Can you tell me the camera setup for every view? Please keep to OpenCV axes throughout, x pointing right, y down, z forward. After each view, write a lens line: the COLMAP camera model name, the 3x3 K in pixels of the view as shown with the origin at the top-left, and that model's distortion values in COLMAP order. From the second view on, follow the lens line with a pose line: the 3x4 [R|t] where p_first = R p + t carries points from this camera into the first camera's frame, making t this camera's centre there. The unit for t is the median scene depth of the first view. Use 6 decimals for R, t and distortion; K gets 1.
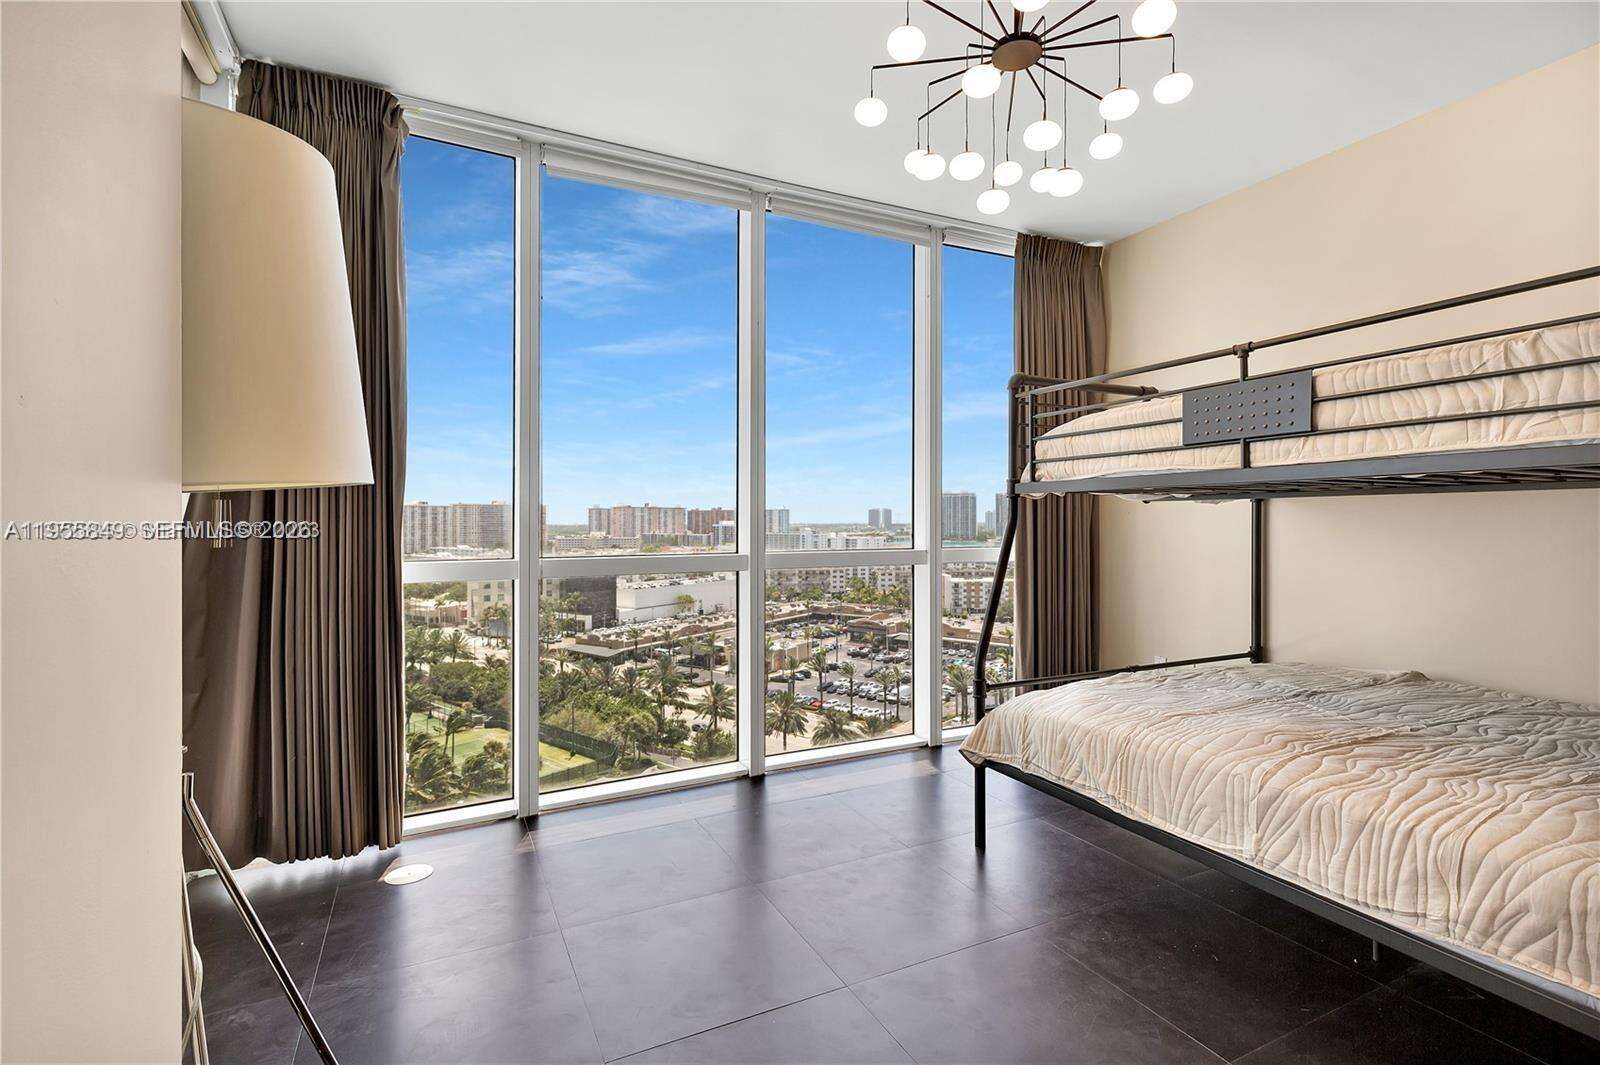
lens RADIAL K [[753.0, 0, 800.0], [0, 753.0, 532.5], [0, 0, 1]] dist [0.016446, -0.000133]
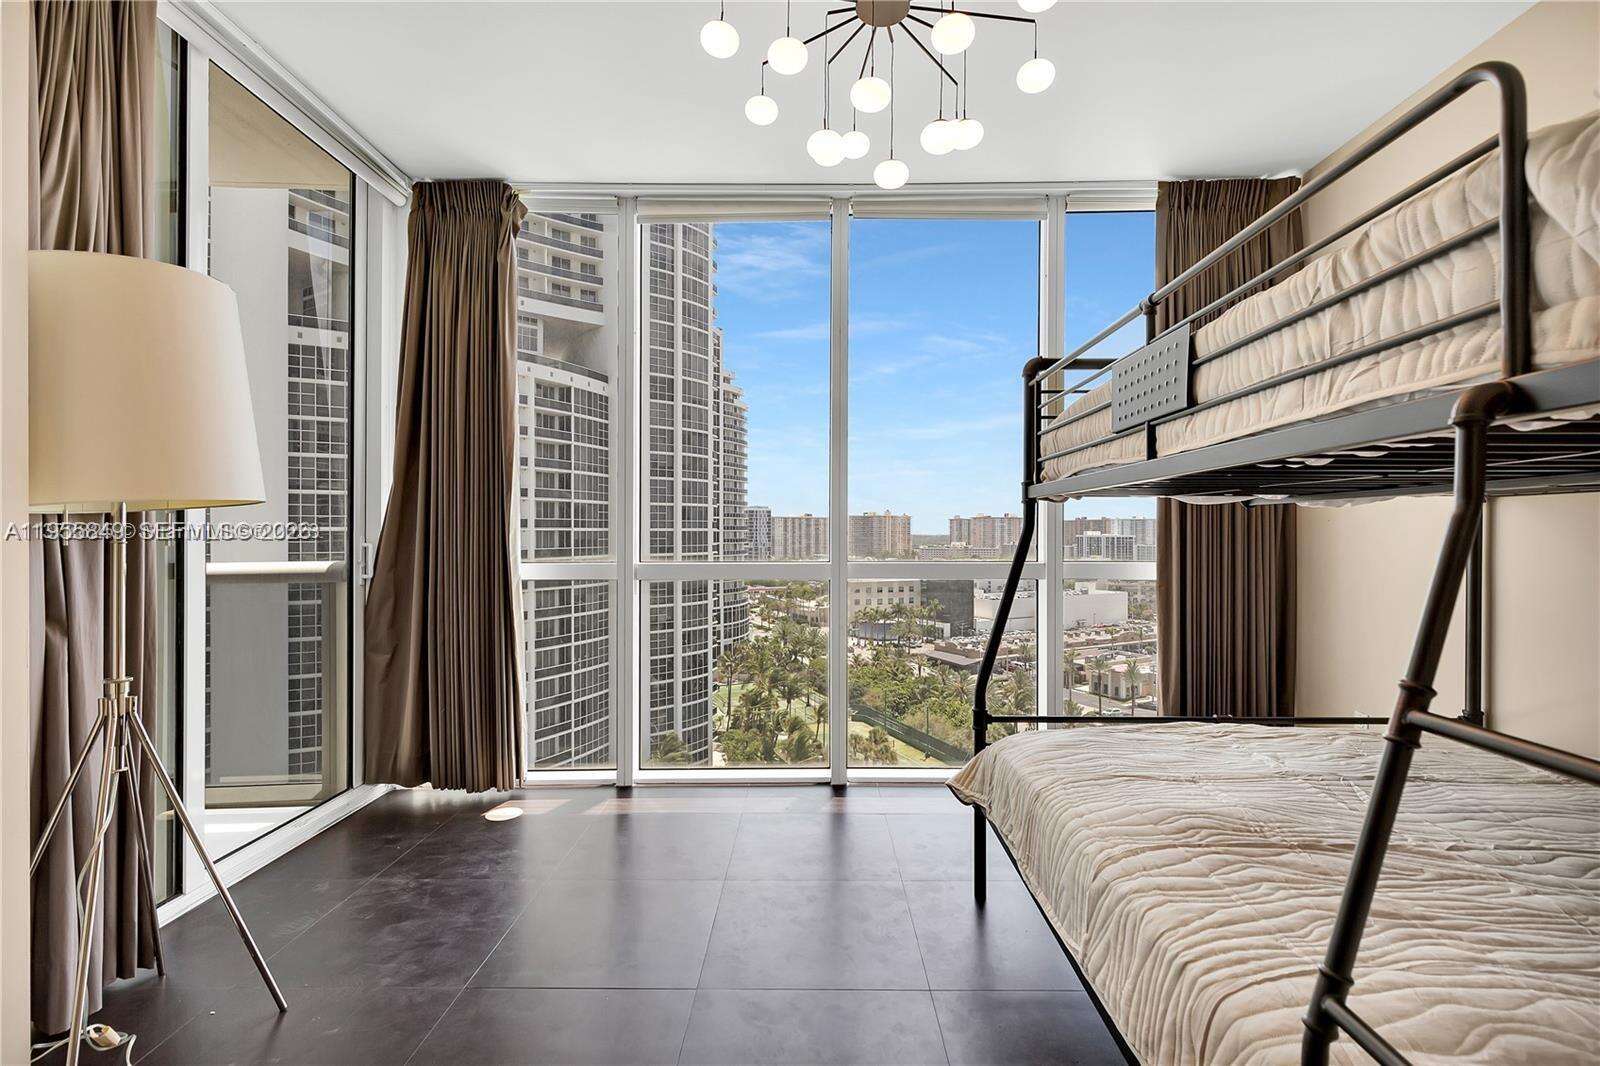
lens RADIAL K [[750.5, 0, 806.6], [0, 750.5, 544.9], [0, 0, 1]] dist [0.016571, 0.000212]
pose [[0.890811, 0.011126, -0.454237, 0.322945], [-0.009885, 0.999938, 0.005106, 0.000197], [0.454266, -0.000058, 0.890866, 0.087471]]
